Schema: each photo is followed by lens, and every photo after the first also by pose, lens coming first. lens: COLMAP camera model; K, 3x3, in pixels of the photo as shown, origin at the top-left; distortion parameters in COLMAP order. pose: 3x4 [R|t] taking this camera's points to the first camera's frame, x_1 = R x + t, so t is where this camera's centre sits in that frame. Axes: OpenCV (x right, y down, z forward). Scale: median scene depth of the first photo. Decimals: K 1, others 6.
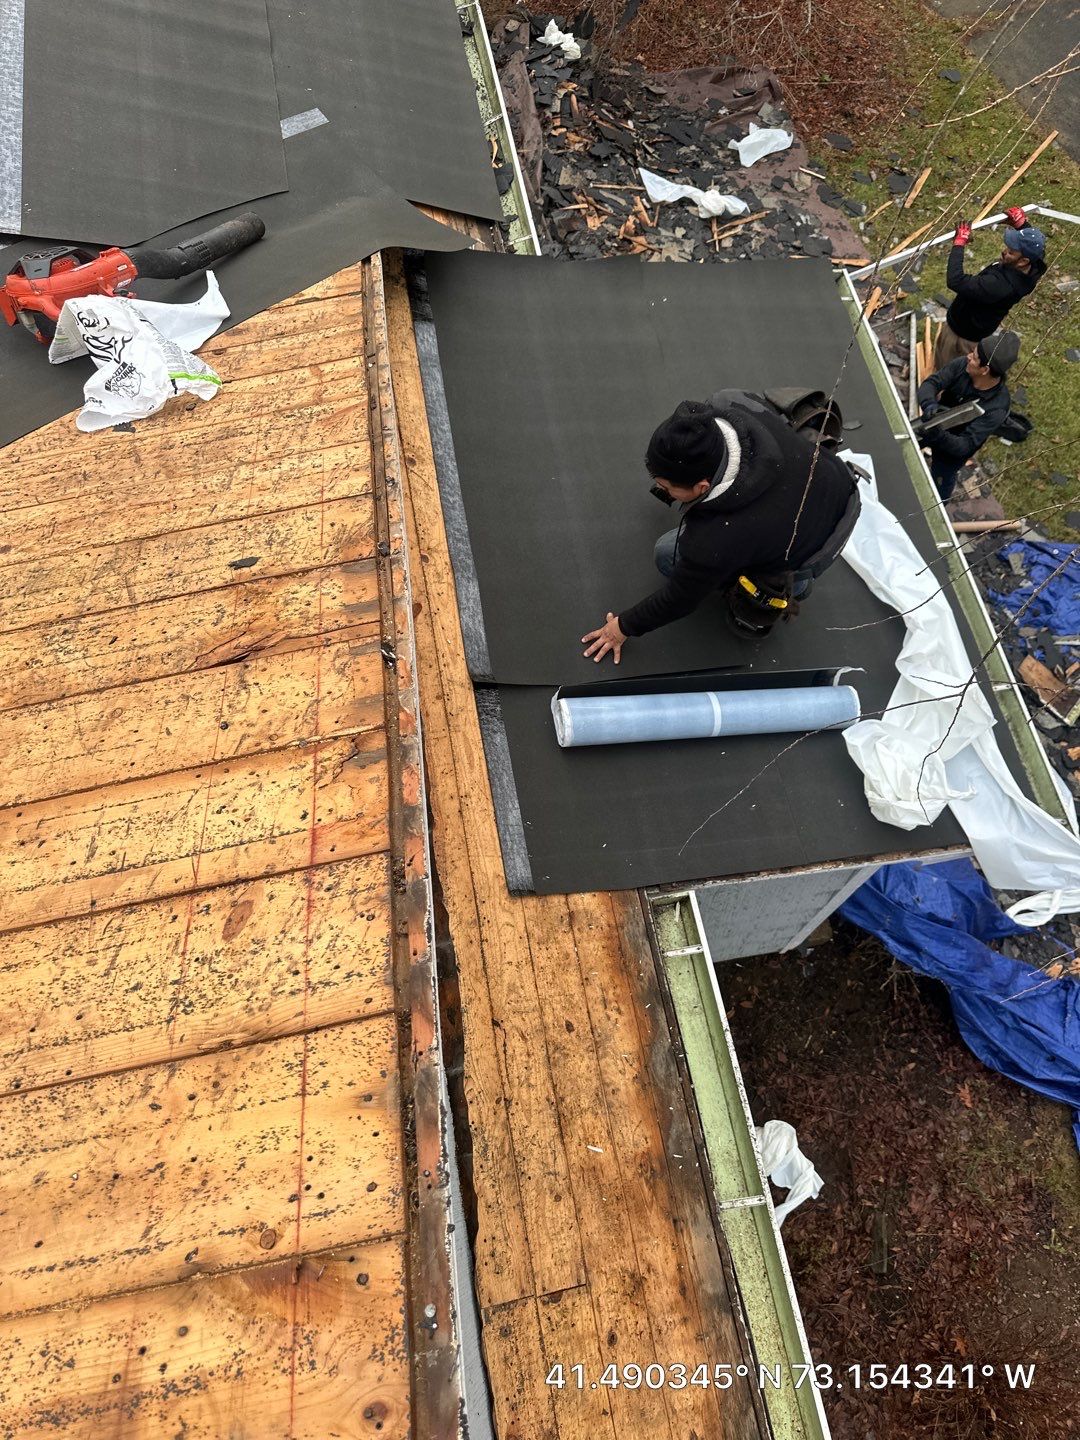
lens RADIAL K [[992.6, 0, 533.3], [0, 992.6, 737.0], [0, 0, 1]] dist [0.008162, -0.024527]
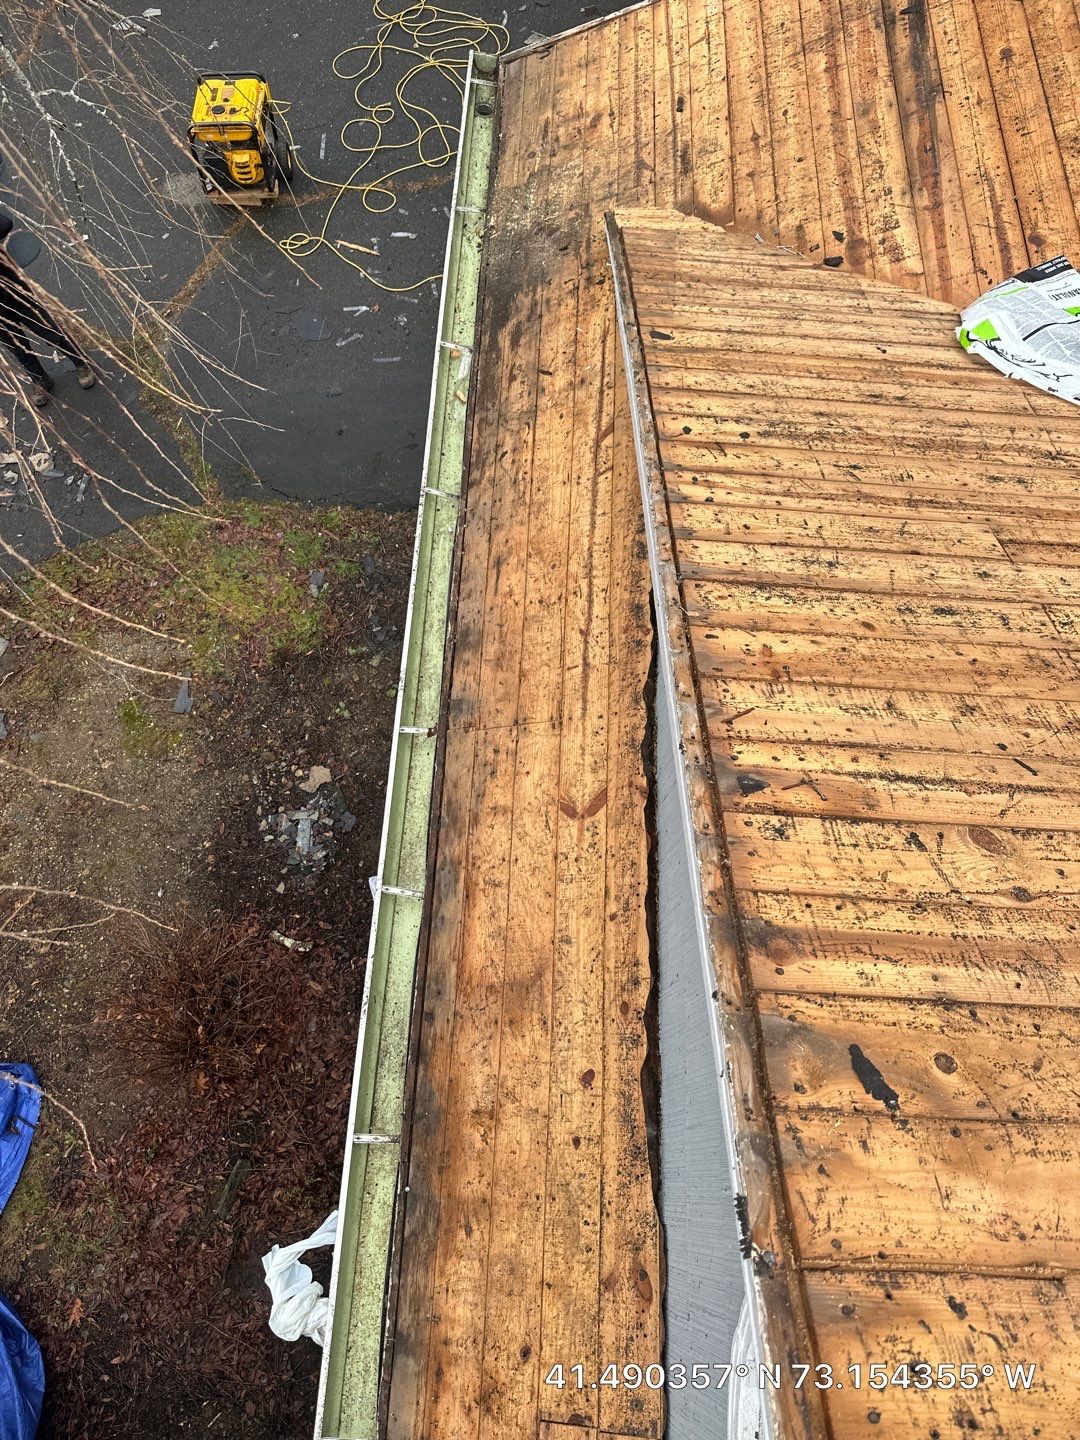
lens RADIAL K [[992.6, 0, 533.3], [0, 992.6, 737.0], [0, 0, 1]] dist [0.008162, -0.024527]
pose [[-0.976047, -0.193693, 0.099071, 0.042129], [0.203411, -0.650933, 0.731376, 0.135602], [-0.077173, 0.734009, 0.674740, -0.033890]]
